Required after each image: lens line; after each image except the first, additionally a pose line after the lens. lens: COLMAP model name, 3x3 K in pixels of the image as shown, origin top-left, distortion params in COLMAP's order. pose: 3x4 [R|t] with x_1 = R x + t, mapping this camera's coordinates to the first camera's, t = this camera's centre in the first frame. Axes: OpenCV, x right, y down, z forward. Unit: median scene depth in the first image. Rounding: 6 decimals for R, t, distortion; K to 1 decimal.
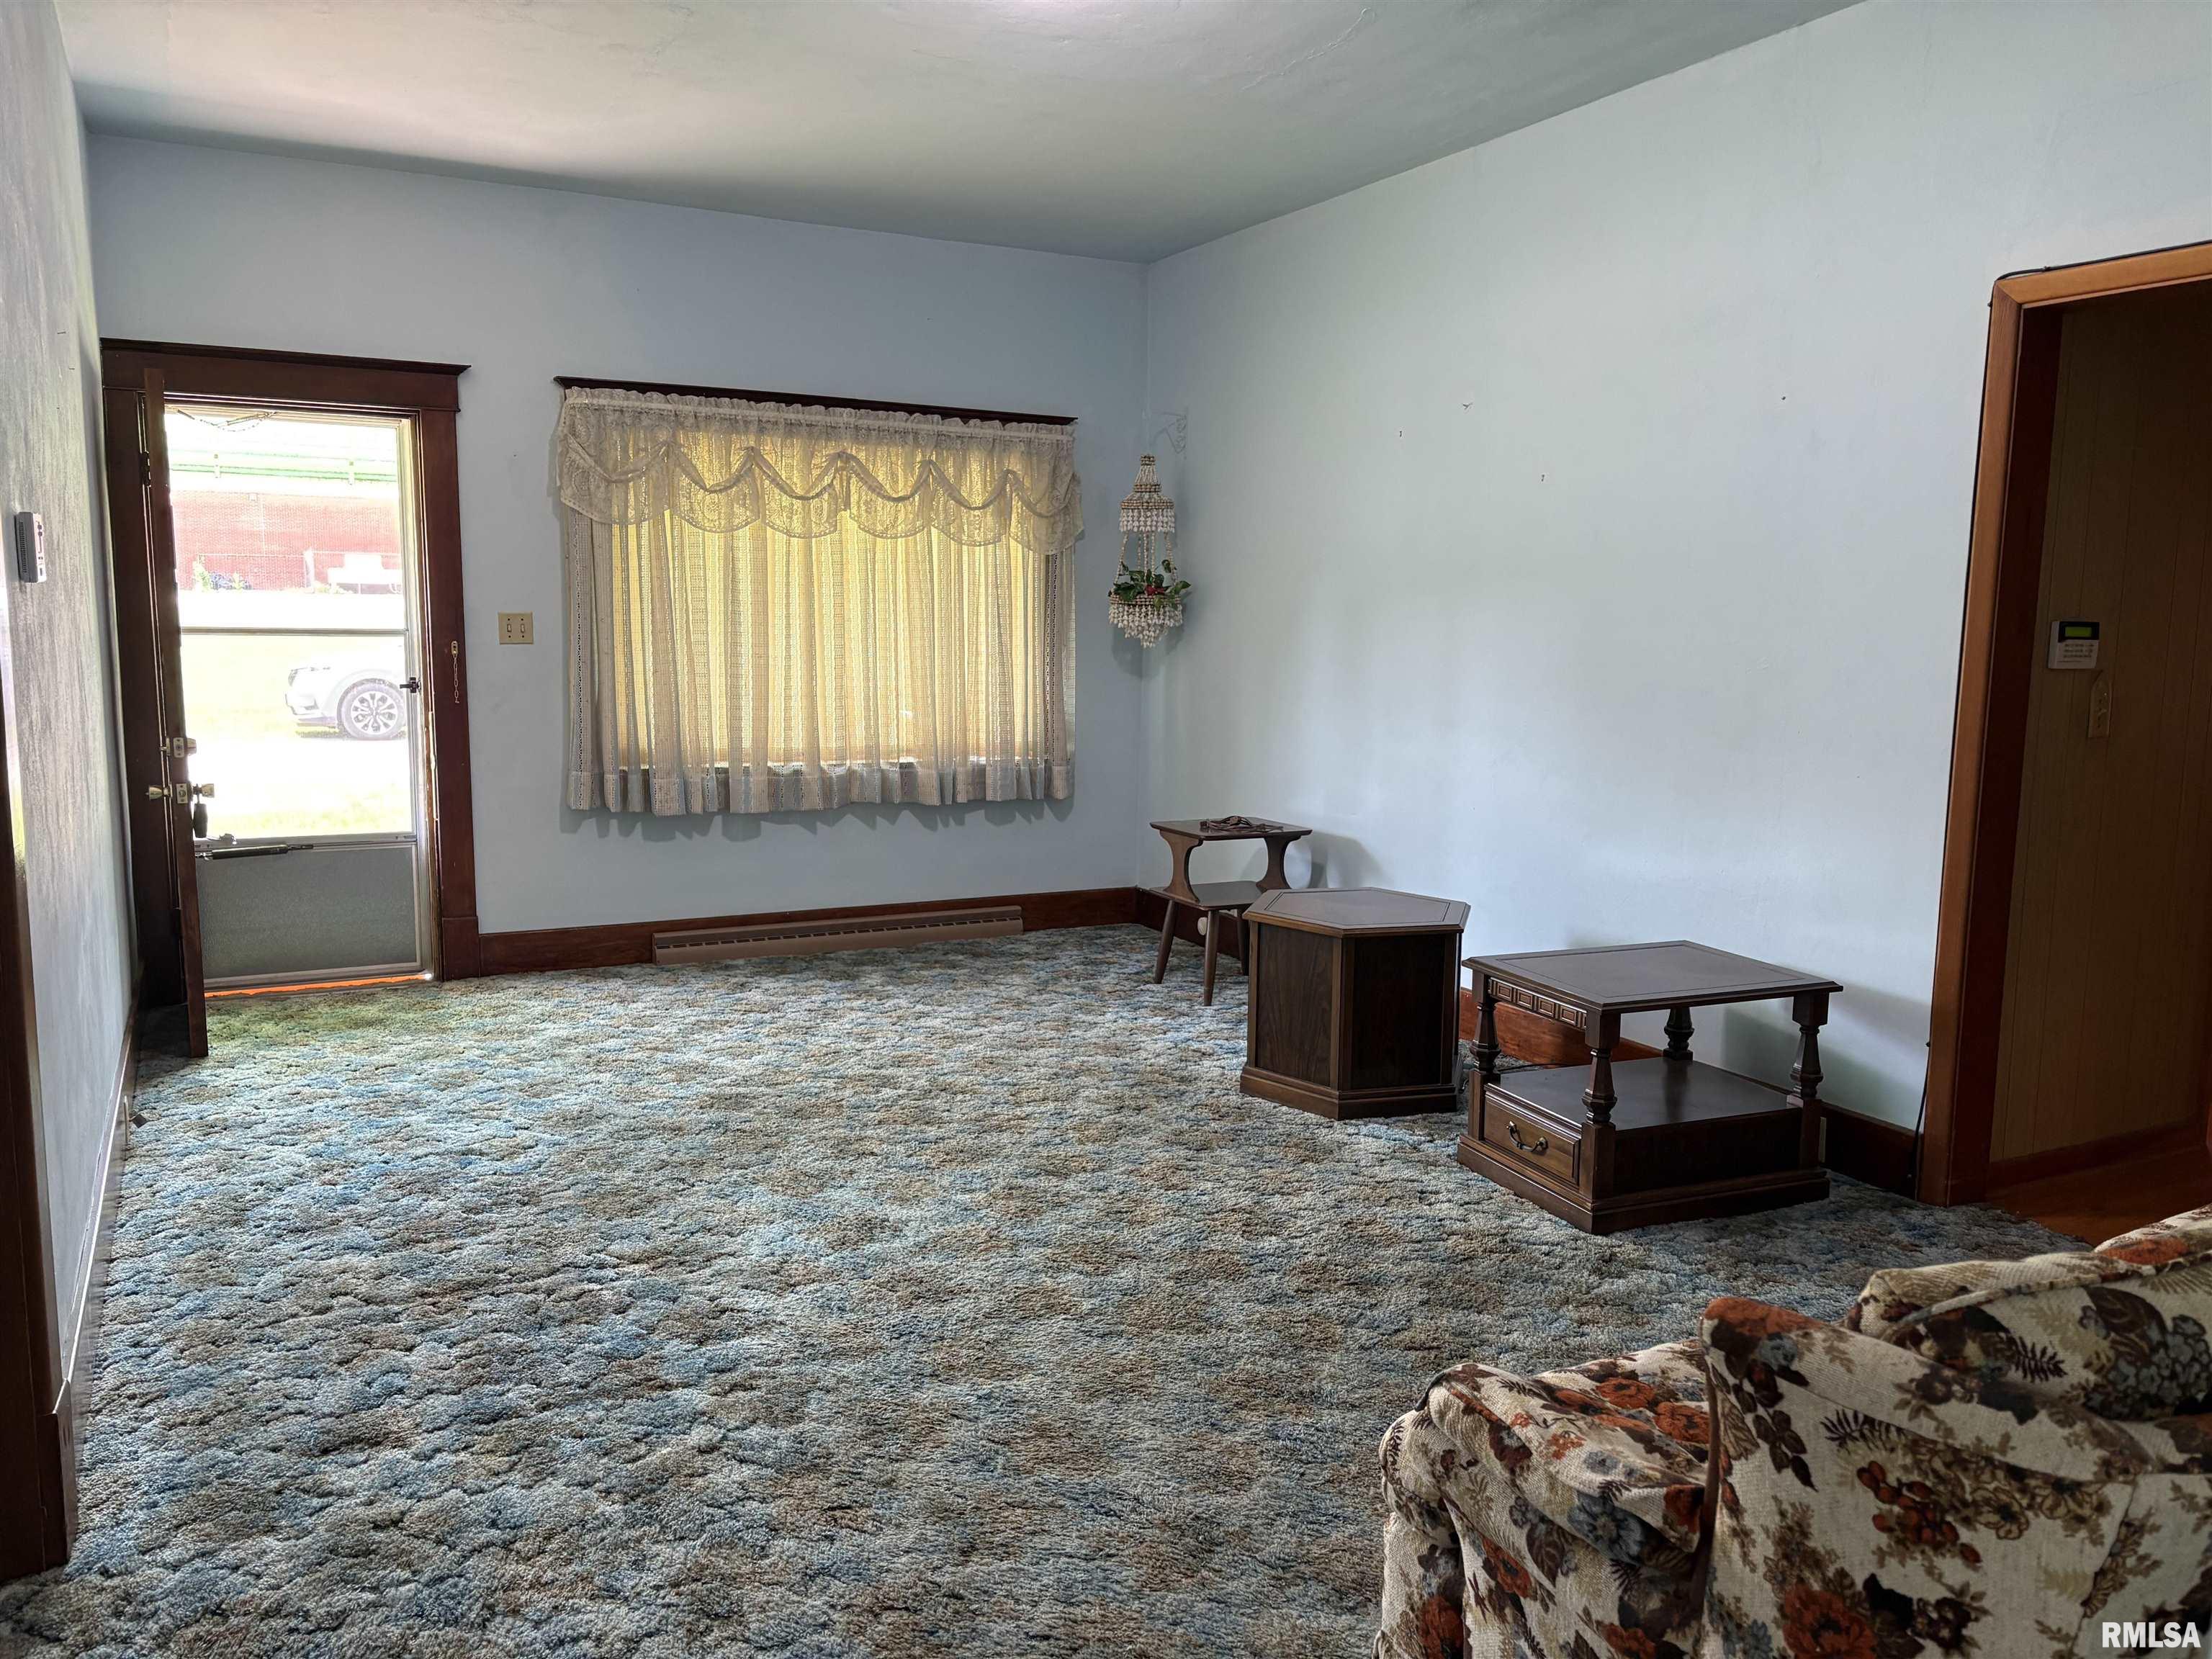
lens RADIAL K [[1660.4, 0, 1113.4], [0, 1660.4, 829.6], [0, 0, 1]] dist [0.008261, -0.006099]
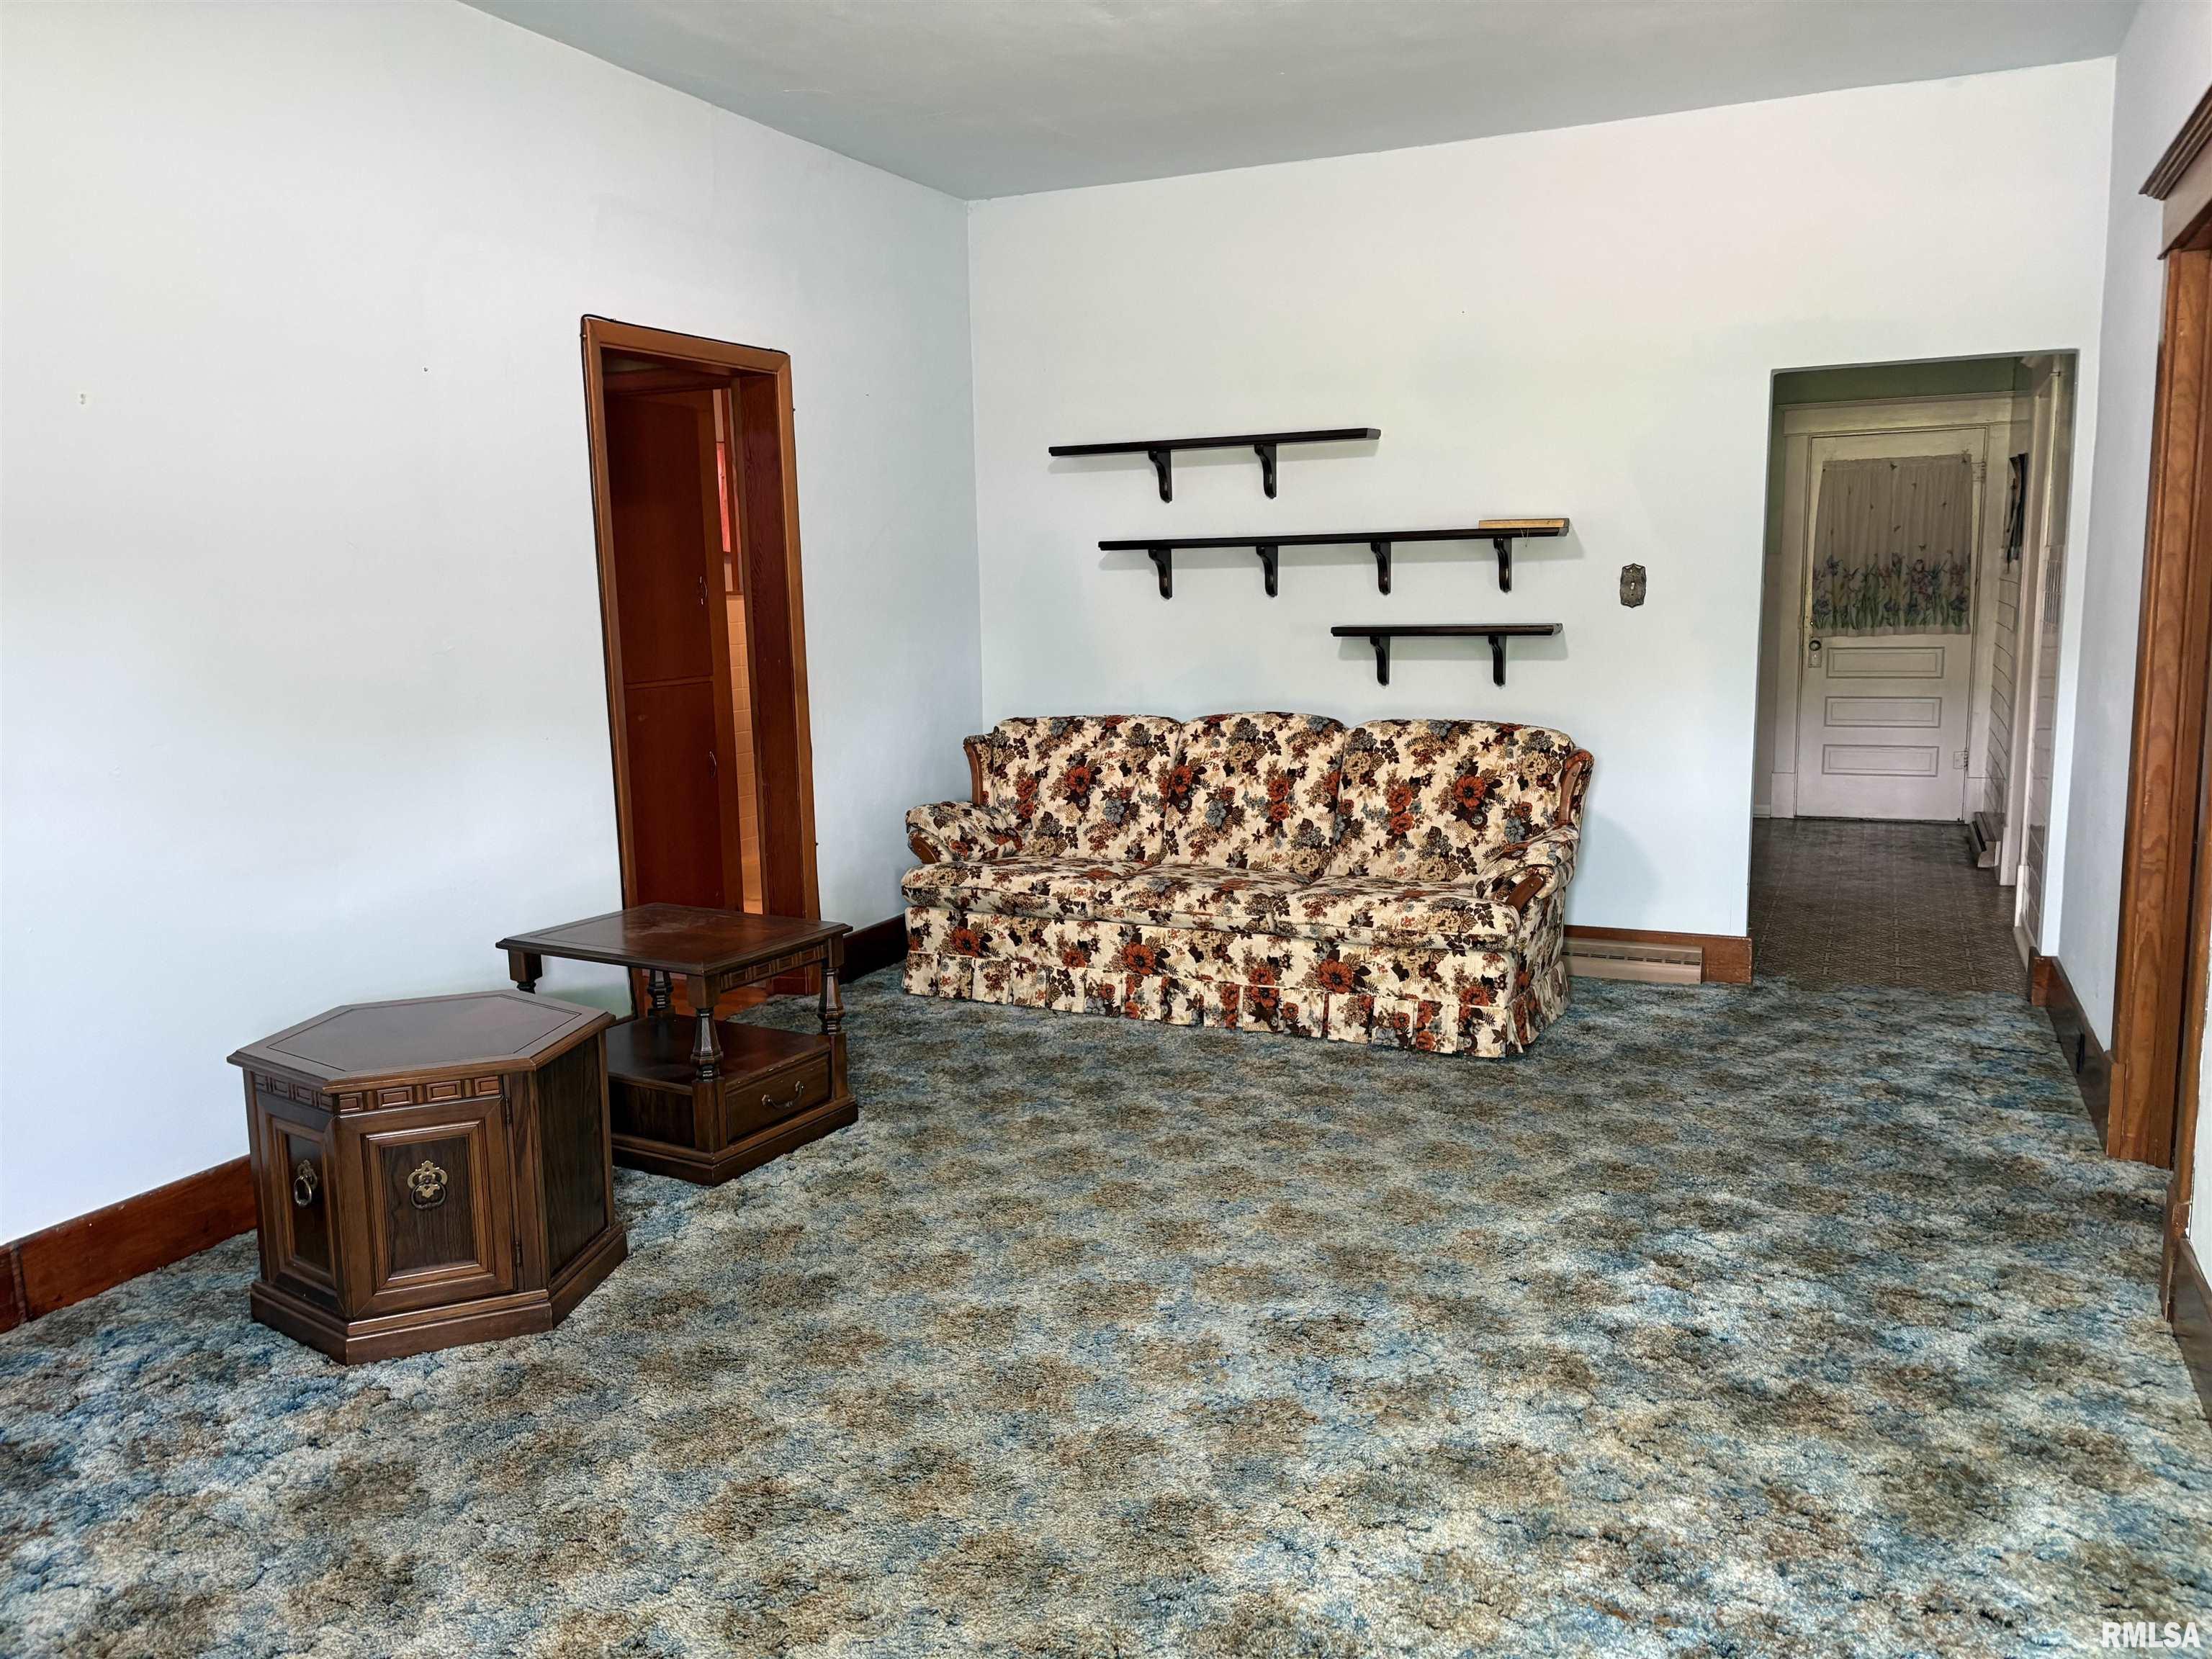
lens RADIAL K [[1660.4, 0, 1107.7], [0, 1660.4, 833.4], [0, 0, 1]] dist [0.008261, -0.006099]
pose [[-0.616119, -0.127661, 0.777239, -0.619988], [0.113065, 0.962224, 0.247671, -0.194156], [-0.779496, 0.240473, -0.578410, 1.304404]]
